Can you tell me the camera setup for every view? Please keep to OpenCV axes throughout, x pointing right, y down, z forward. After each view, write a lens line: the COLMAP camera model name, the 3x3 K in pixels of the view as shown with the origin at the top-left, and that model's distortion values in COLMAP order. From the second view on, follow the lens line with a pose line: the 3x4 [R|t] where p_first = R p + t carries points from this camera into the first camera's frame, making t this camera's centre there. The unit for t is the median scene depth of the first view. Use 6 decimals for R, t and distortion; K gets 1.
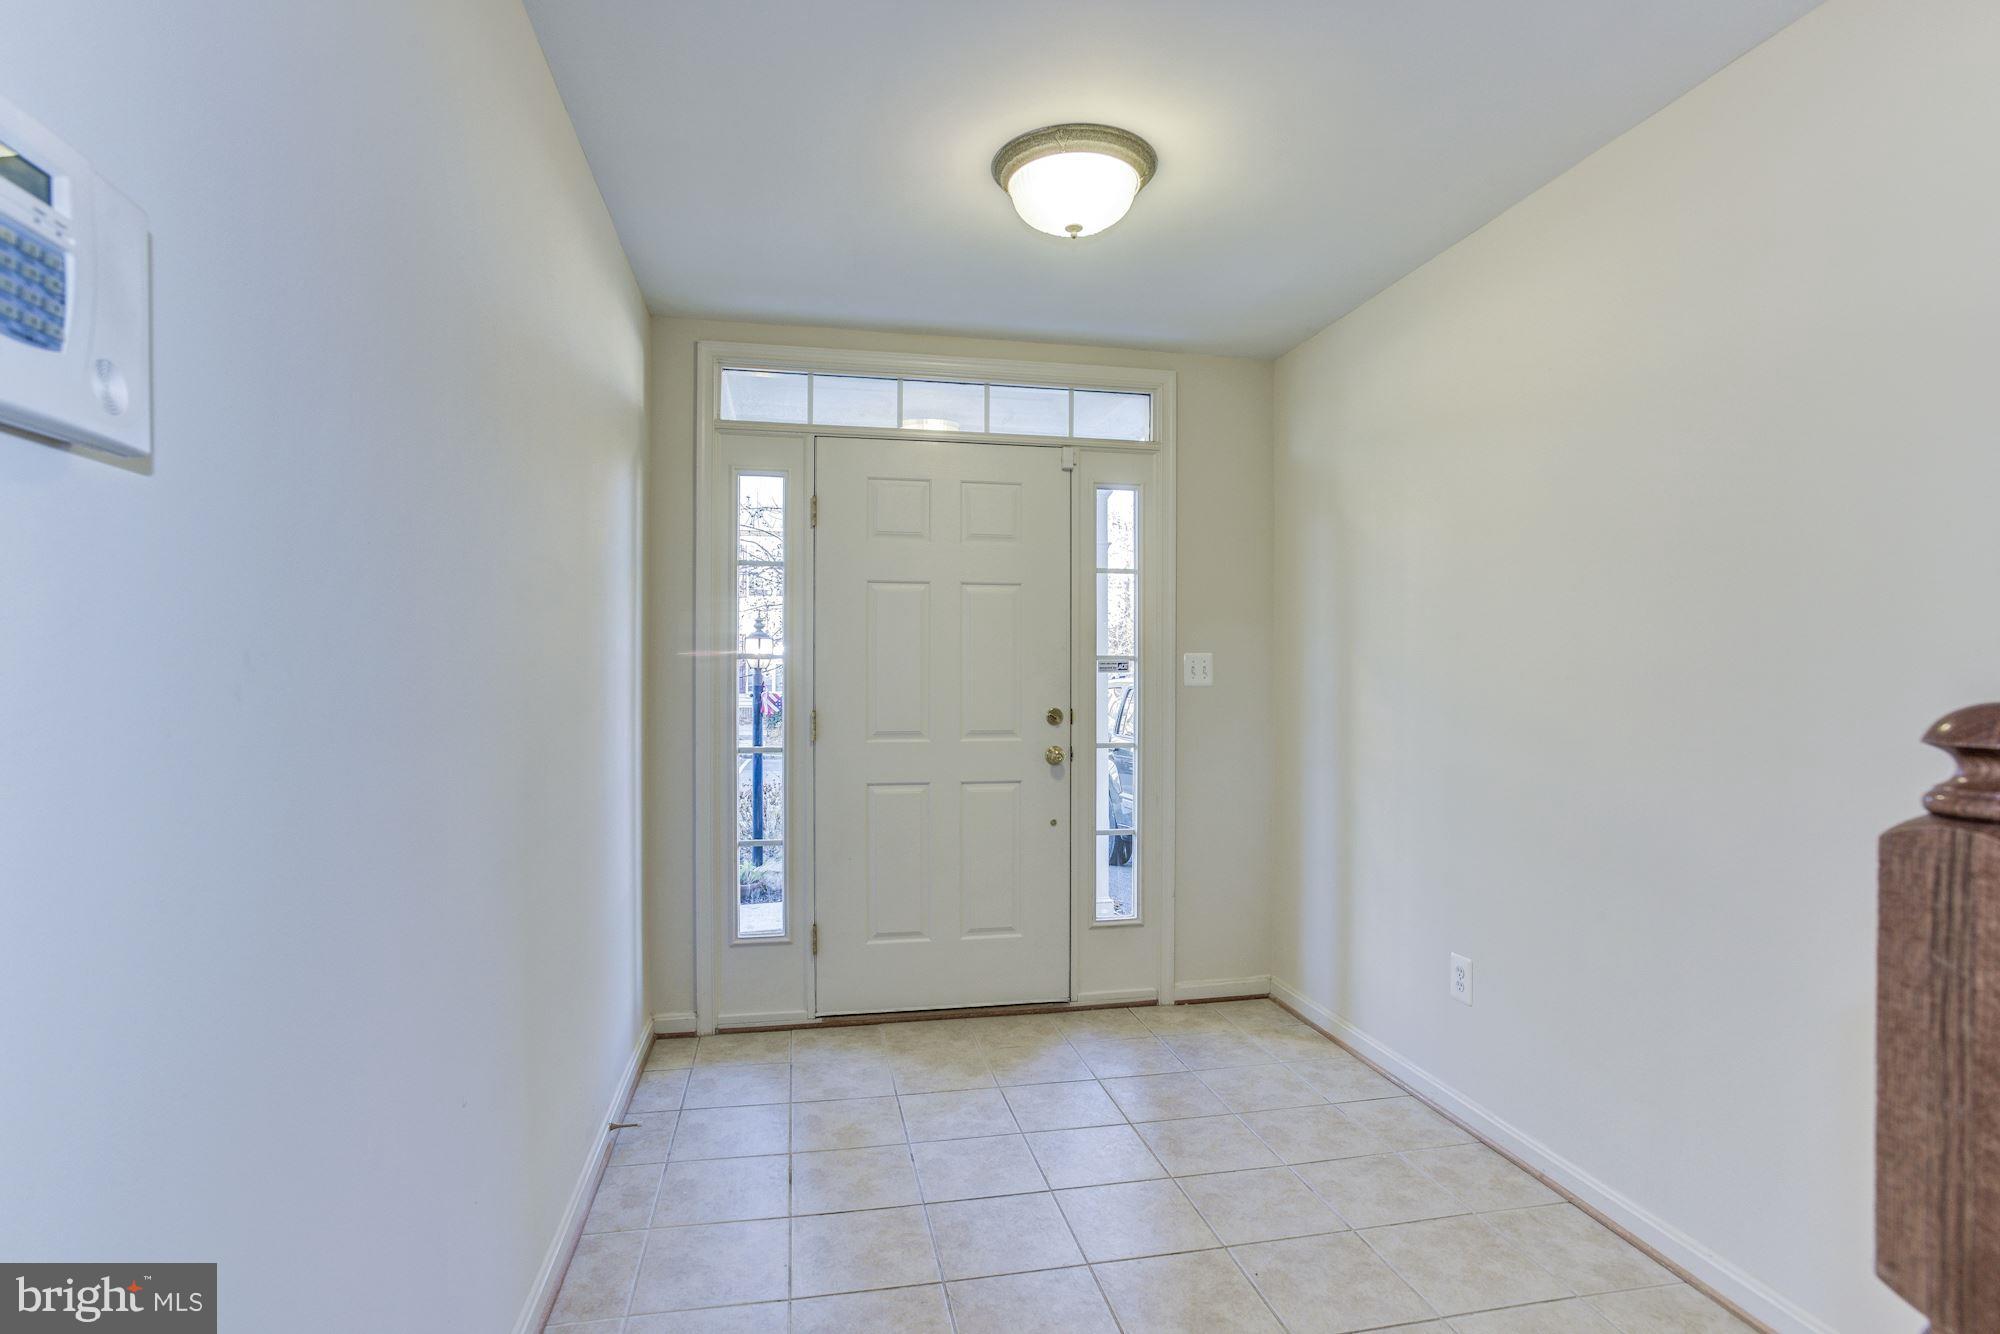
lens RADIAL K [[995.2, 0, 988.9], [0, 995.2, 667.1], [0, 0, 1]] dist [-0.059844, 0.037793]
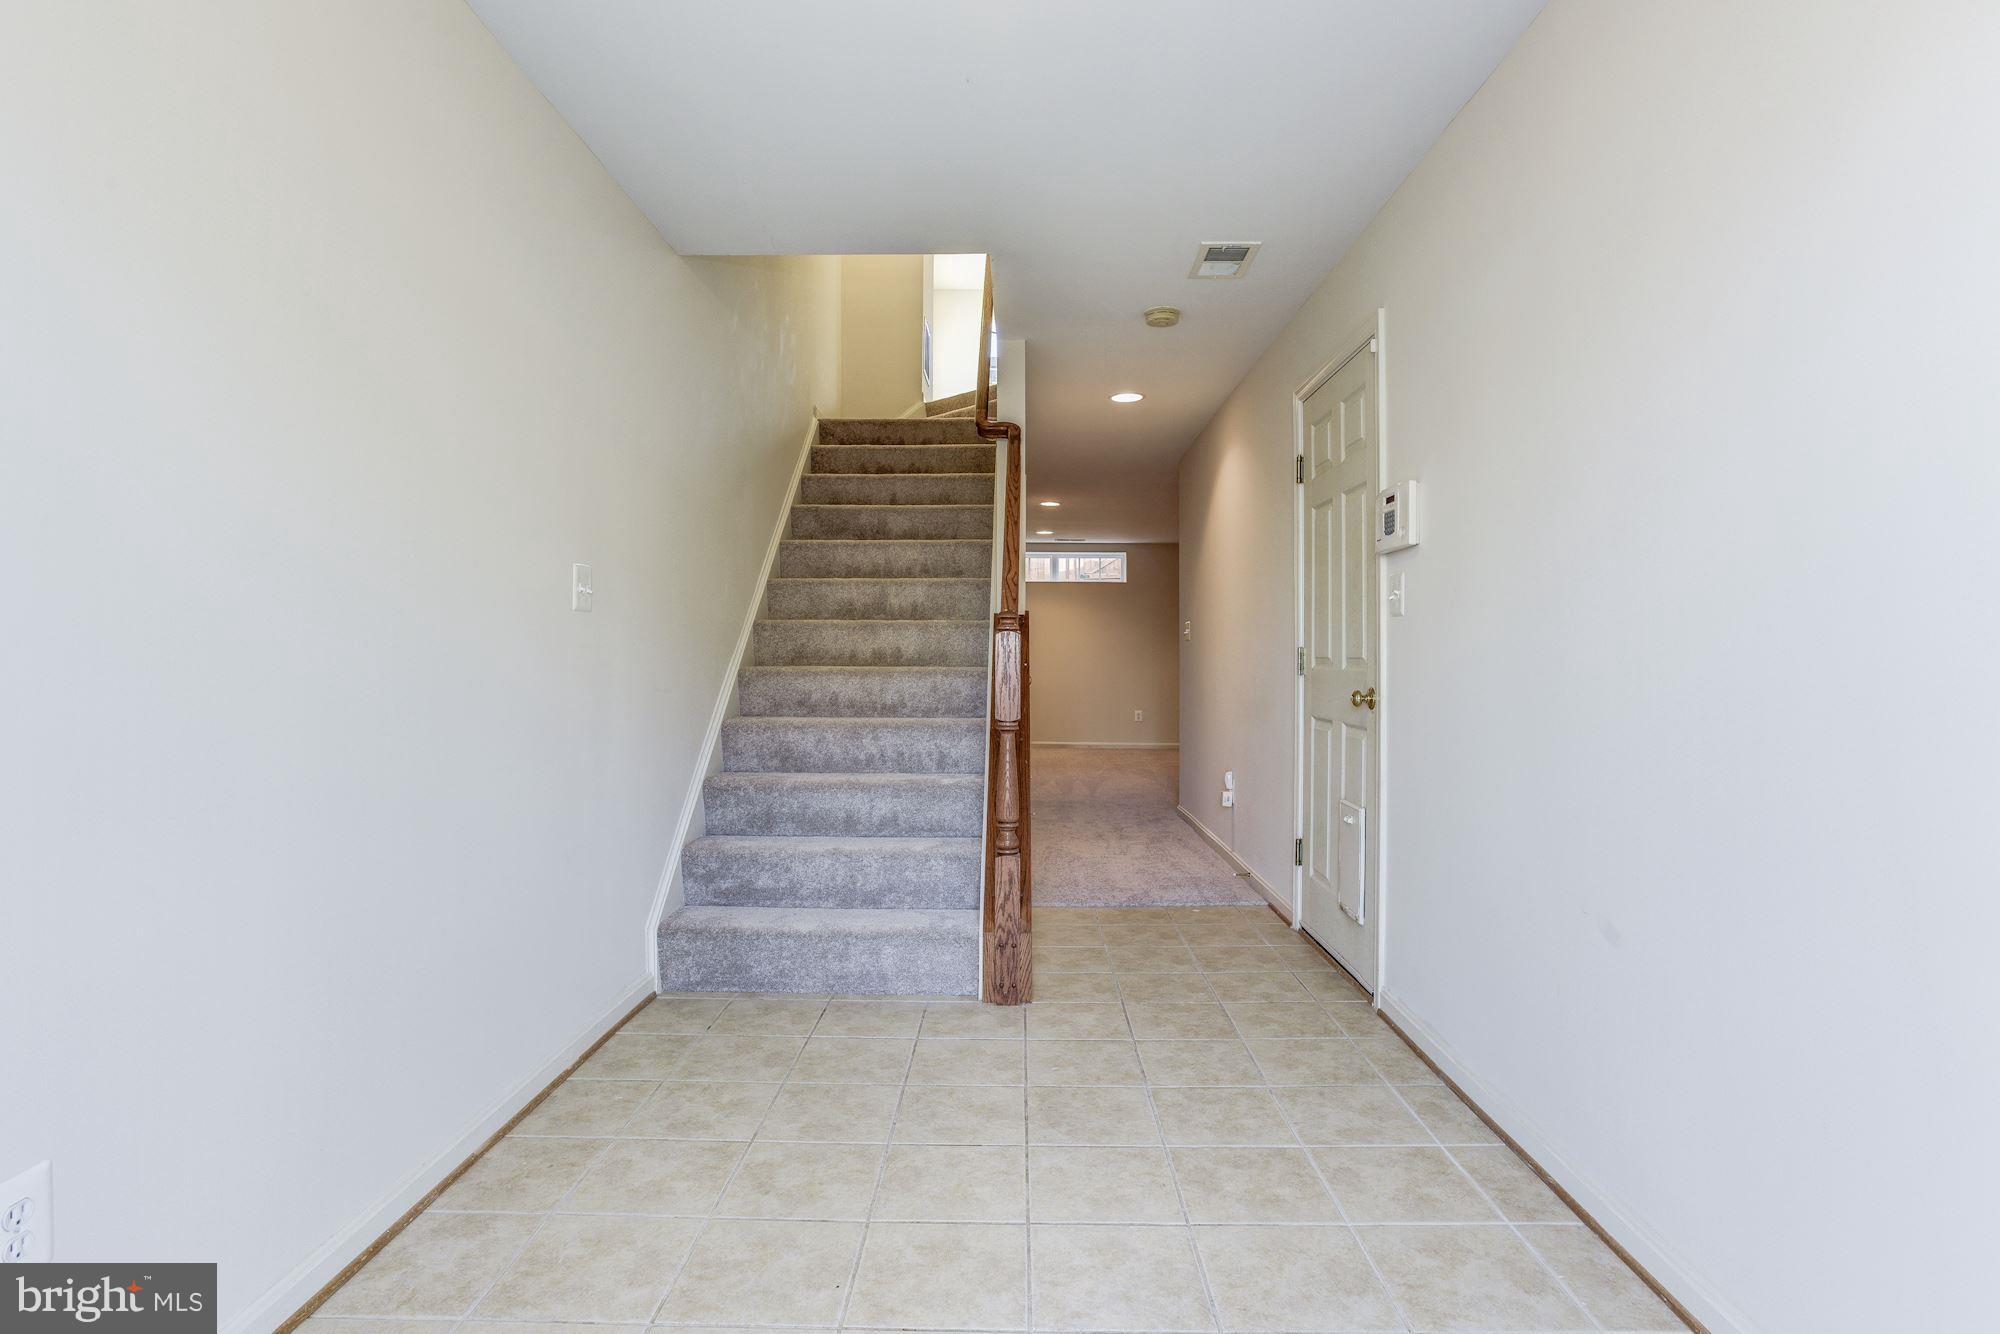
lens RADIAL K [[995.2, 0, 988.9], [0, 995.2, 667.1], [0, 0, 1]] dist [-0.059844, 0.037793]
pose [[-0.974865, -0.006390, 0.222706, -0.036671], [-0.007380, 0.999966, -0.003612, 0.097854], [-0.222676, -0.005164, -0.974879, 1.864895]]
